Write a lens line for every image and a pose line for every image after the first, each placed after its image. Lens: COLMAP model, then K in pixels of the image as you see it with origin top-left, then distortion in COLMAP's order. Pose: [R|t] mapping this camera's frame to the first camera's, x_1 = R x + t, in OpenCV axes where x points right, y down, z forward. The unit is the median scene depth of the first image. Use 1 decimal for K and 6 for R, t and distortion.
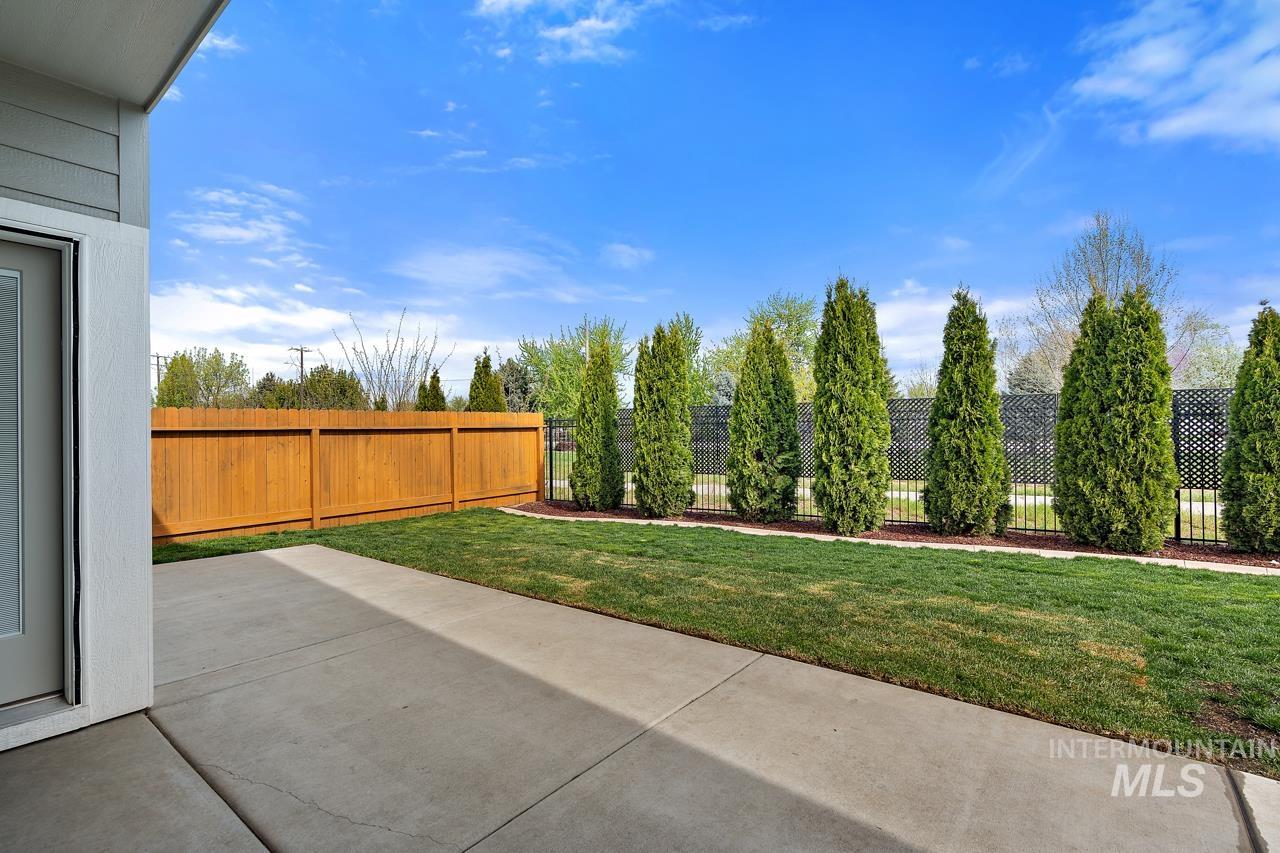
lens RADIAL K [[576.7, 0, 642.4], [0, 576.7, 424.1], [0, 0, 1]] dist [-0.004310, 0.000660]
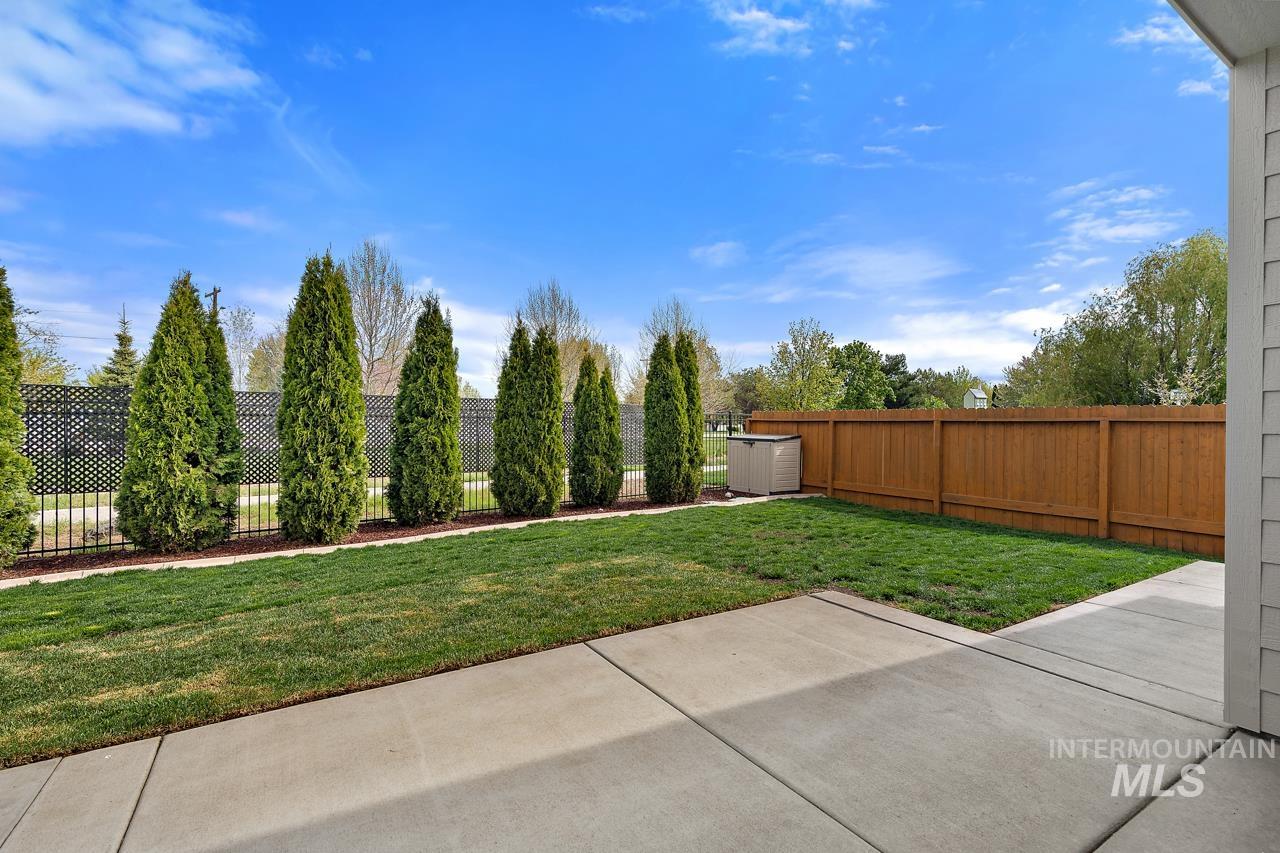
lens RADIAL K [[581.5, 0, 636.8], [0, 581.5, 425.6], [0, 0, 1]] dist [-0.002359, 0.001128]
pose [[0.357644, 0.012578, 0.933773, -0.291437], [-0.018165, 0.999814, -0.006511, 0.006277], [-0.933681, -0.014633, 0.357806, 0.216956]]
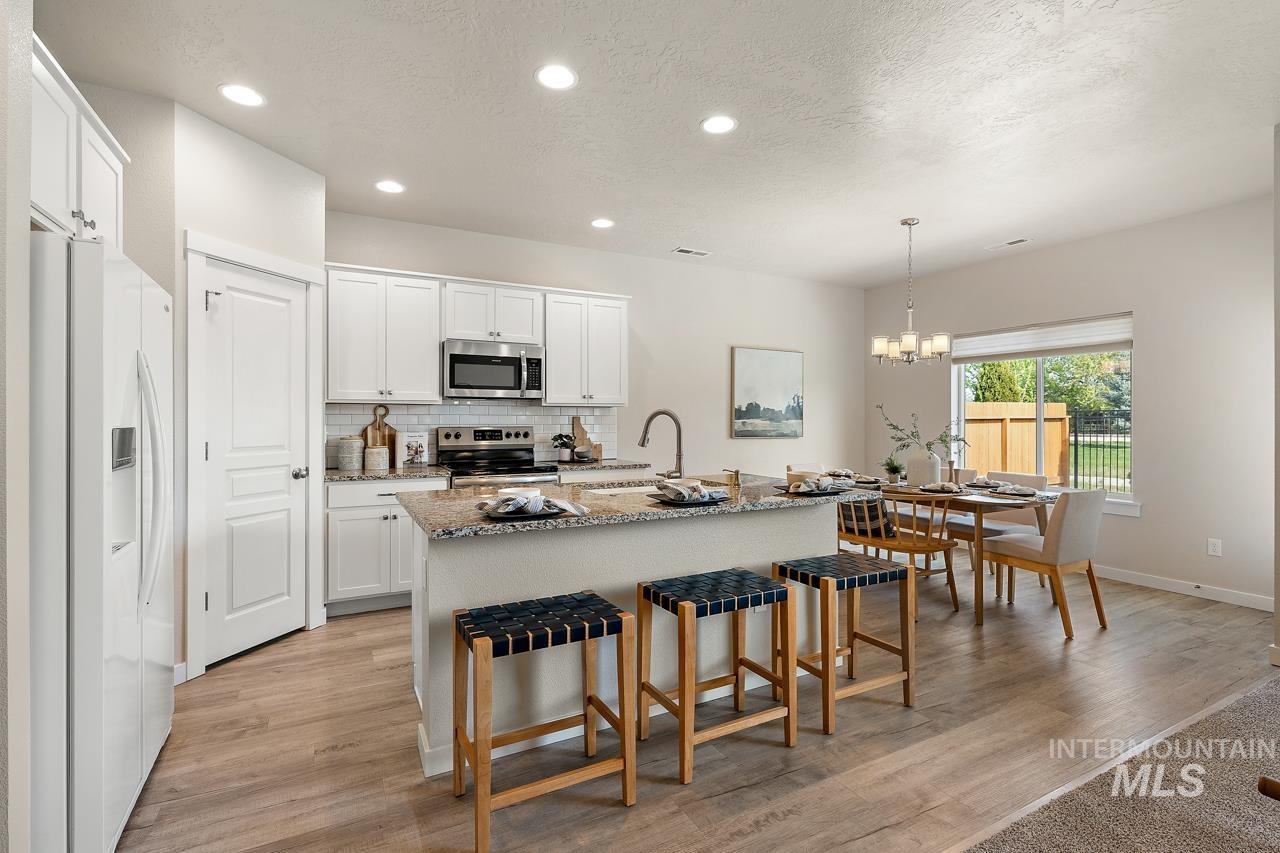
lens RADIAL K [[592.5, 0, 640.3], [0, 592.5, 415.5], [0, 0, 1]] dist [-0.012625, 0.000227]
pose [[0.914324, 0.010707, -0.404842, -0.609202], [-0.007721, 0.999930, 0.009007, -0.002498], [0.404910, -0.005110, 0.914342, -0.282721]]
